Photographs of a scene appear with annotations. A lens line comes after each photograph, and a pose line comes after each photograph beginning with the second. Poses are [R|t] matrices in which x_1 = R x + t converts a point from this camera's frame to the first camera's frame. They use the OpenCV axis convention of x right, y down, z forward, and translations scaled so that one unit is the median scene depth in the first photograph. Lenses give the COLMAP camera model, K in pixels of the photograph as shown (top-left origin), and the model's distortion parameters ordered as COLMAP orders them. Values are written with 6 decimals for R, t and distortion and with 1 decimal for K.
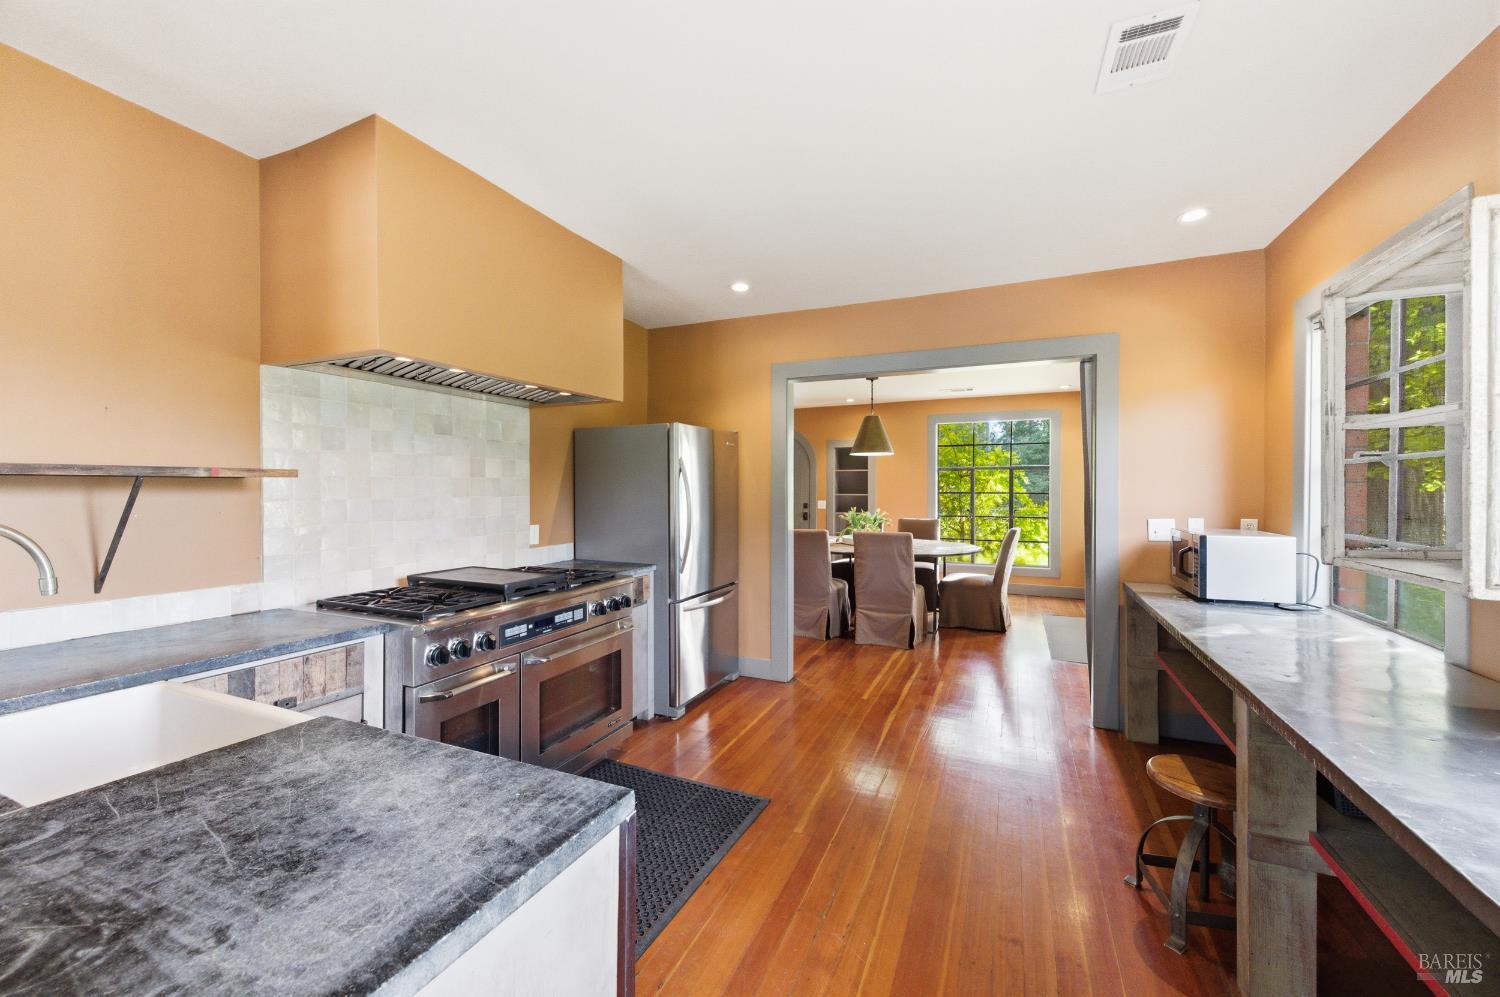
lens RADIAL K [[597.6, 0, 756.6], [0, 597.6, 493.1], [0, 0, 1]] dist [-0.000488, -0.000301]
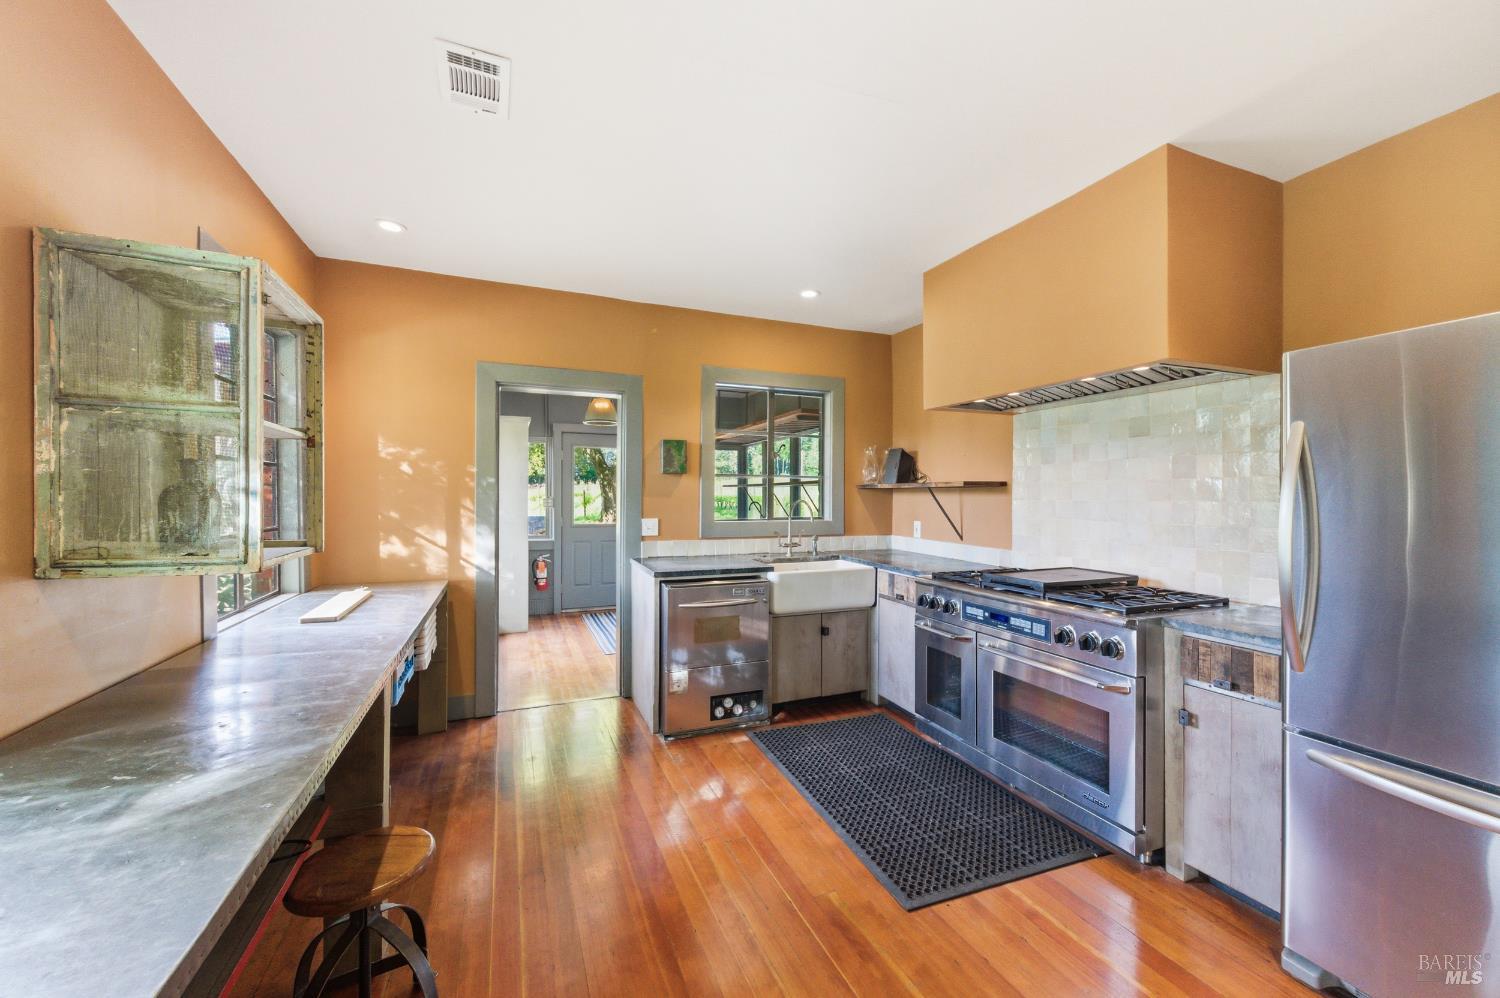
lens RADIAL K [[597.6, 0, 756.6], [0, 597.6, 493.6], [0, 0, 1]] dist [-0.000488, -0.000301]
pose [[-0.703136, 0.002159, -0.711052, 0.734602], [-0.003126, 0.999976, 0.006127, -0.010999], [0.711049, 0.006531, -0.703112, 1.490110]]
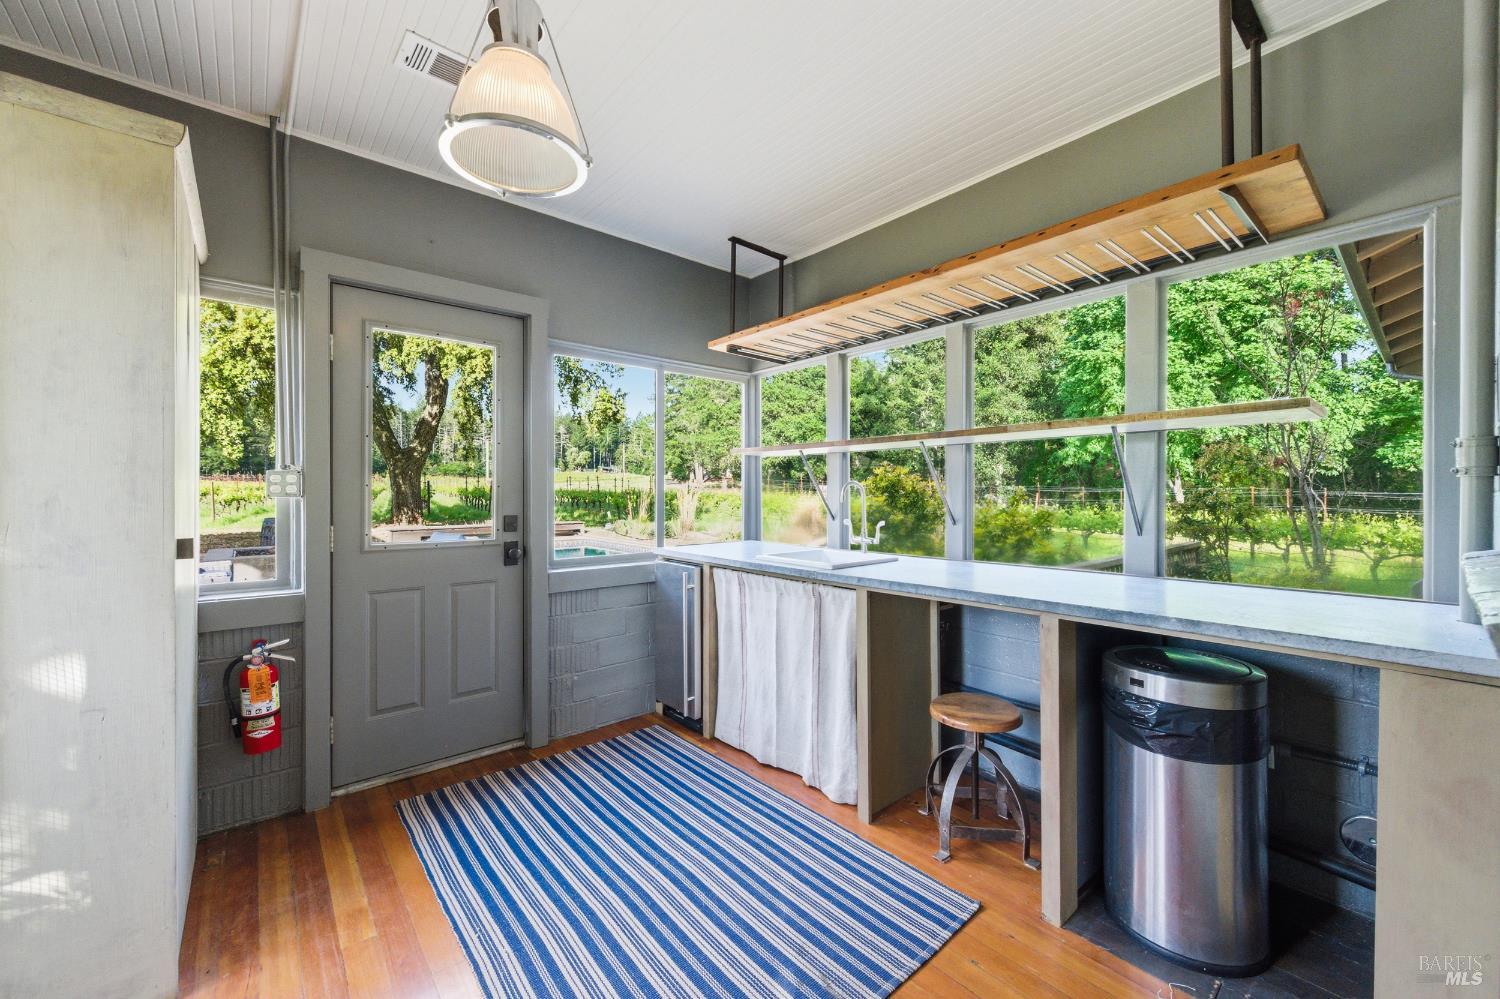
lens RADIAL K [[597.6, 0, 756.6], [0, 597.6, 494.1], [0, 0, 1]] dist [-0.000488, -0.000301]
pose [[-0.447503, 0.001609, -0.894281, 0.539527], [-0.004108, 0.999984, 0.003855, 0.006173], [0.894273, 0.005399, -0.447489, 1.103280]]
